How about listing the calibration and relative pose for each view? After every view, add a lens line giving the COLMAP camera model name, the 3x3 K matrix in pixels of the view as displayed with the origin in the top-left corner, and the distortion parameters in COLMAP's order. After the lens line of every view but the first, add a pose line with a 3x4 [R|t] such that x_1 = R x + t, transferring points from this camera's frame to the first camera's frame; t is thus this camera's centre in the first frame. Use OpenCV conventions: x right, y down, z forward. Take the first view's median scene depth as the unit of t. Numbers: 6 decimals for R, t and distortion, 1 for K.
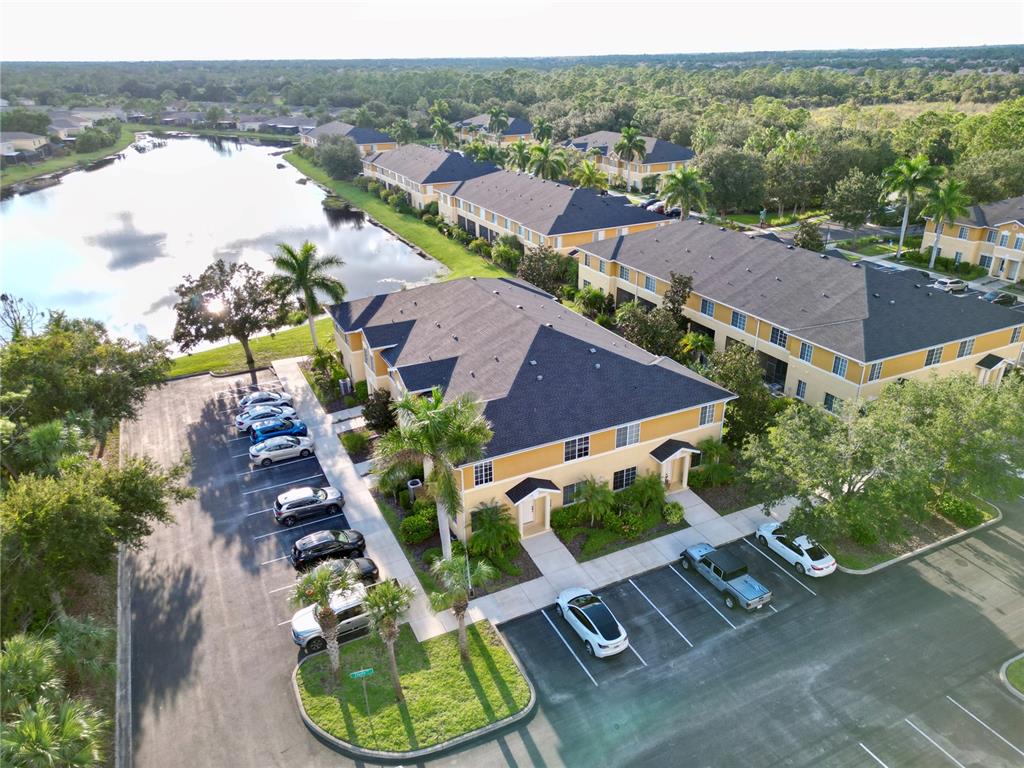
lens RADIAL K [[721.5, 0, 512.4], [0, 721.5, 379.6], [0, 0, 1]] dist [0.037316, -0.025120]
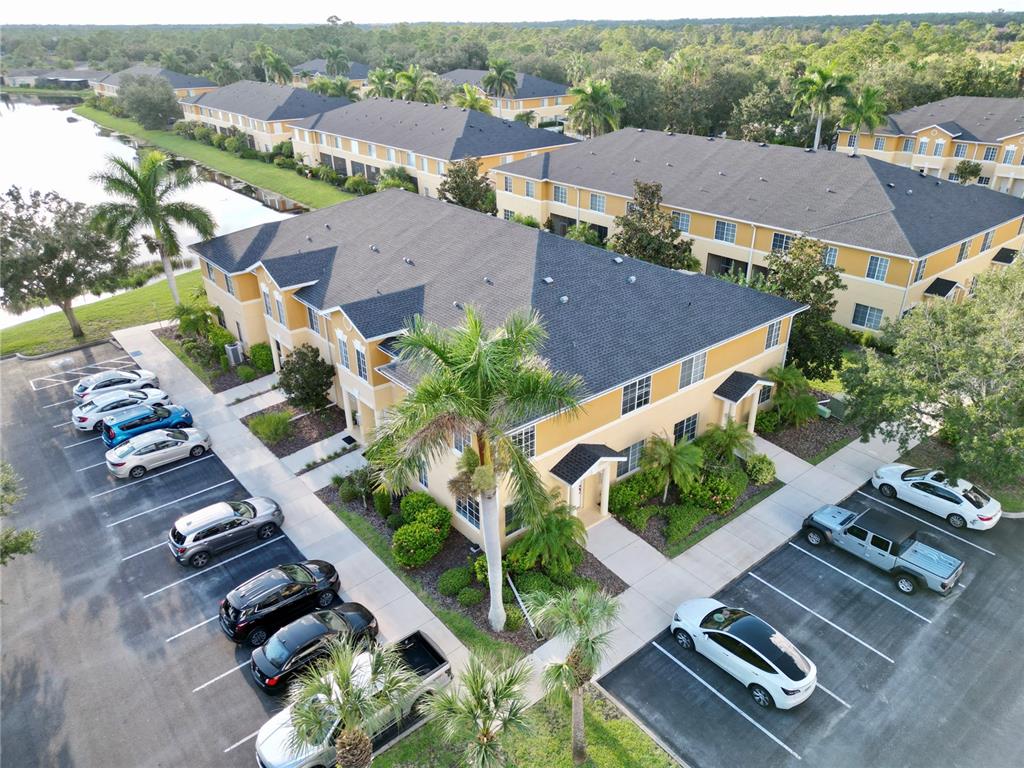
lens RADIAL K [[721.5, 0, 515.6], [0, 721.5, 384.1], [0, 0, 1]] dist [0.037316, -0.025120]
pose [[0.972421, -0.100481, 0.210478, -0.147647], [0.091418, 0.994434, 0.052381, 0.034509], [-0.214569, -0.031694, 0.976194, 0.311512]]
